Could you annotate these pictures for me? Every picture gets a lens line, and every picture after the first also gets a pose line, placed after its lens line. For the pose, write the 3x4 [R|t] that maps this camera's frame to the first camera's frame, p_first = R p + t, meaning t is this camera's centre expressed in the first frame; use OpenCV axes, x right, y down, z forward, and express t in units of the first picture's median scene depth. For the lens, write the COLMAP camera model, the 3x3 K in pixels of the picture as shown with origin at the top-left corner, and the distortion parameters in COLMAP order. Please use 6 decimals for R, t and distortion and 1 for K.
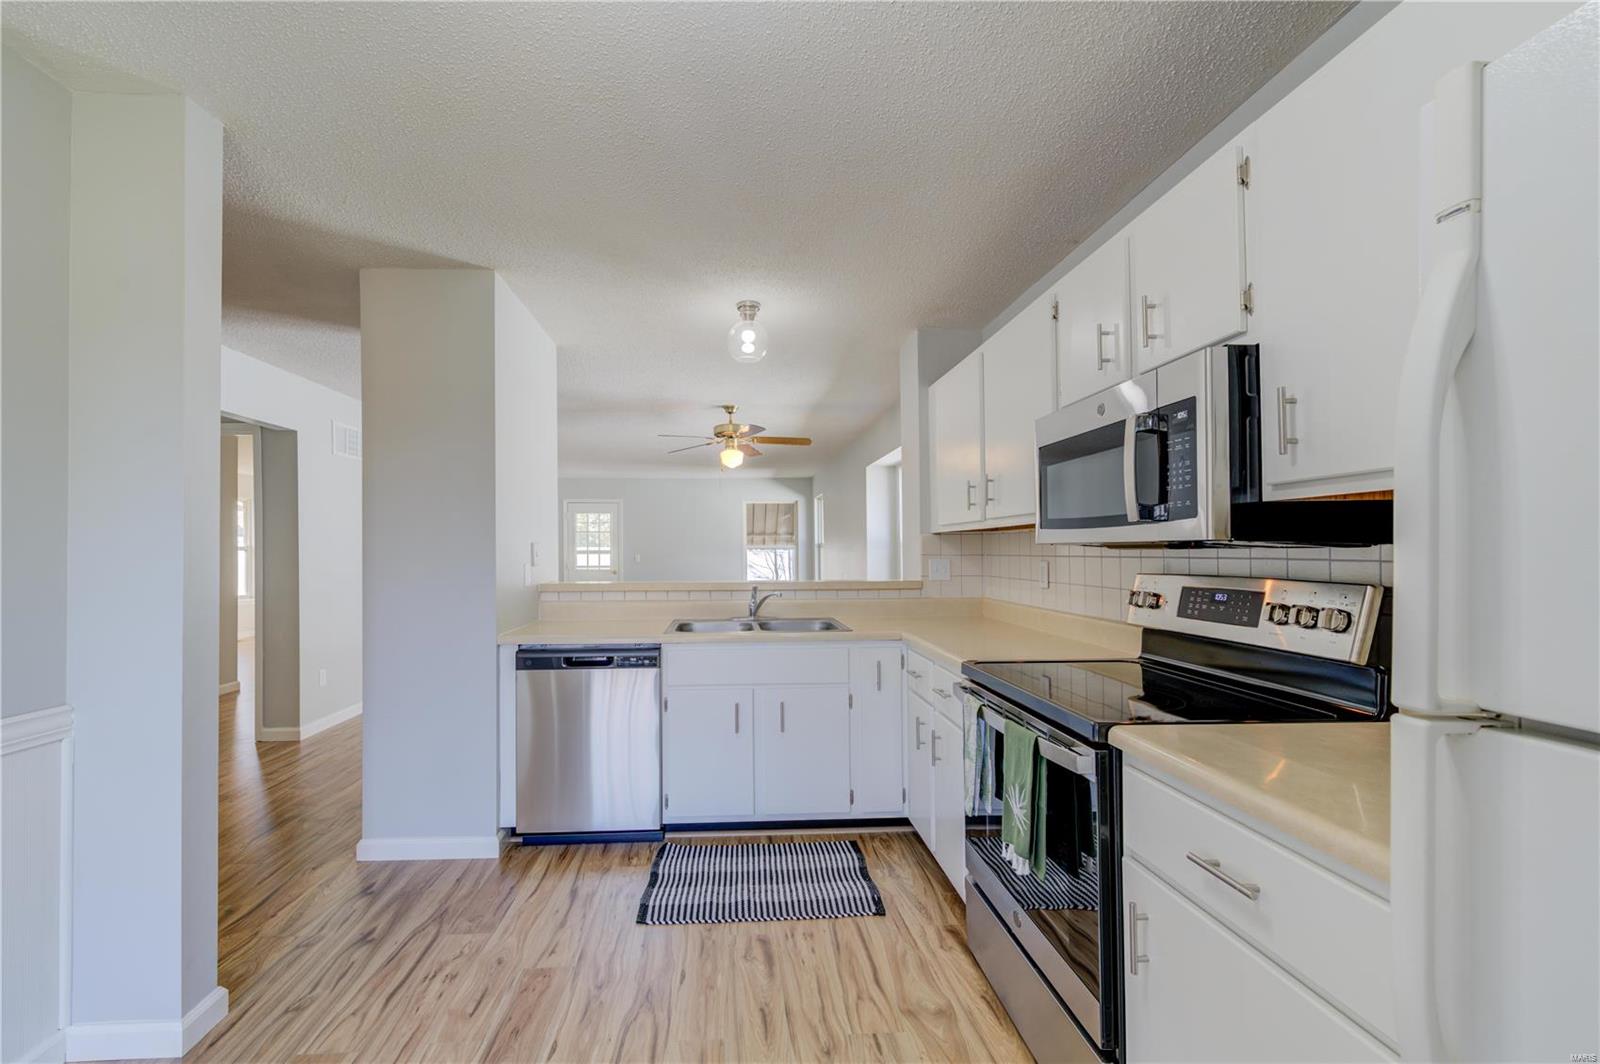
lens RADIAL K [[632.1, 0, 710.1], [0, 632.1, 561.0], [0, 0, 1]] dist [0.005102, -0.000412]
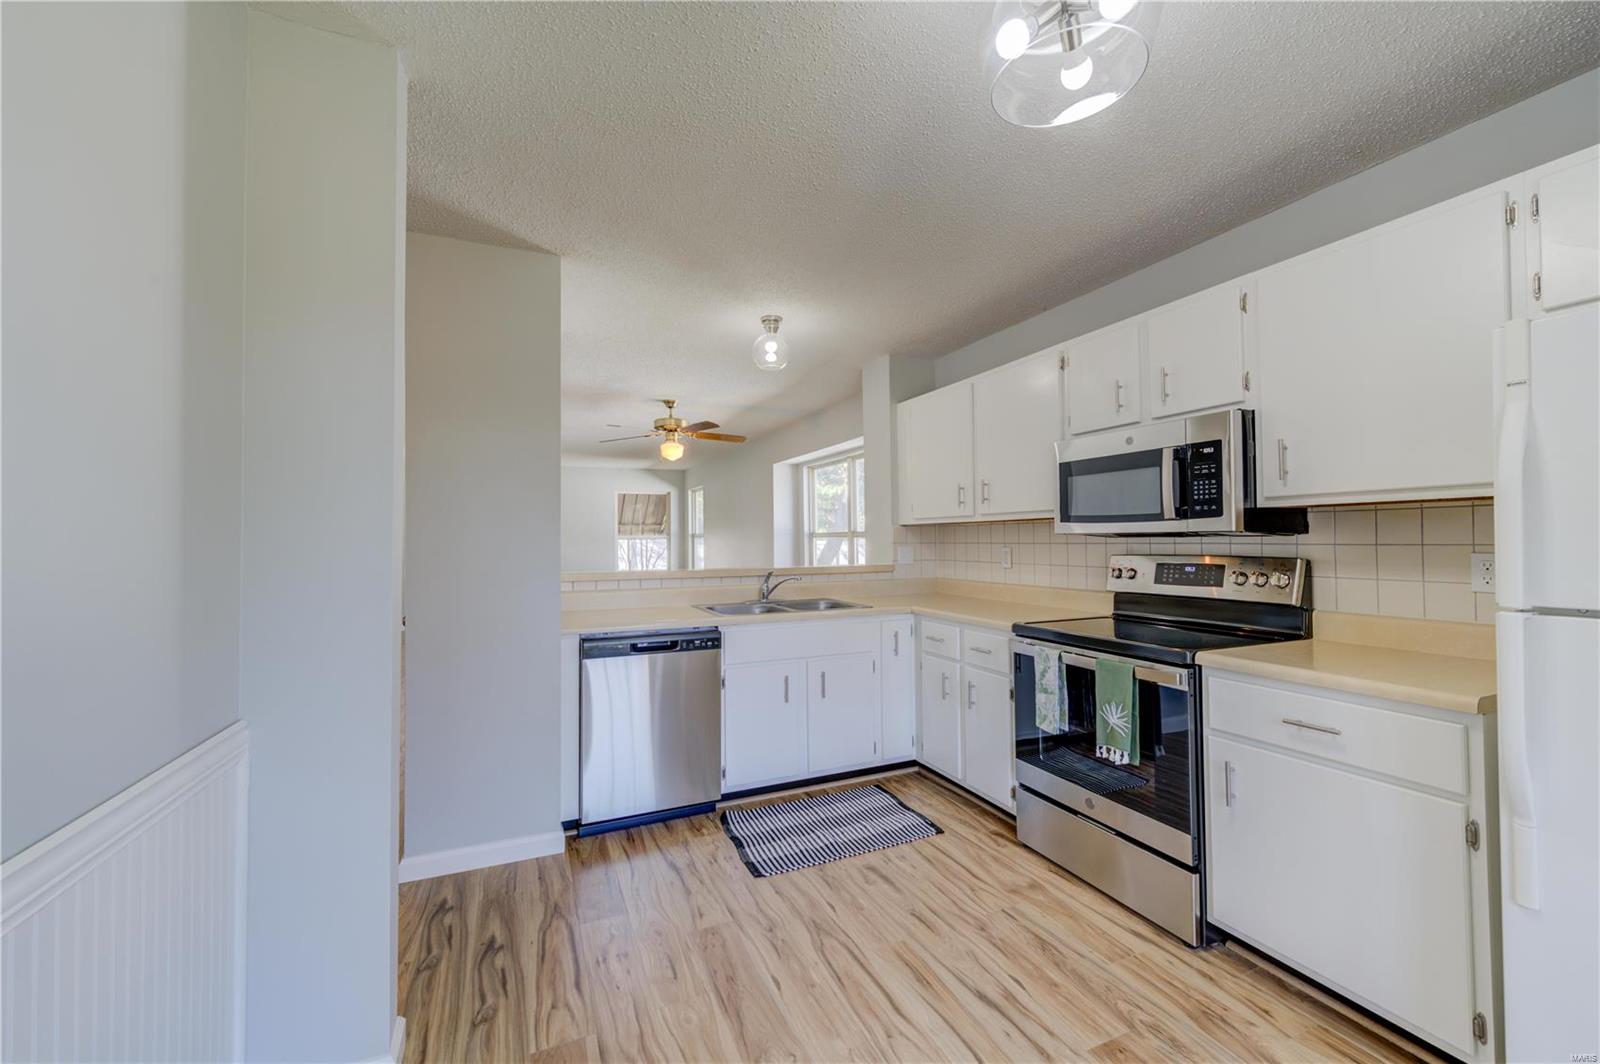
lens RADIAL K [[632.1, 0, 746.2], [0, 632.1, 545.9], [0, 0, 1]] dist [0.005102, -0.000412]
pose [[0.936493, -0.005159, 0.350649, -0.537042], [0.008095, 0.999943, -0.006906, 0.002870], [-0.350594, 0.009305, 0.936481, -0.032385]]
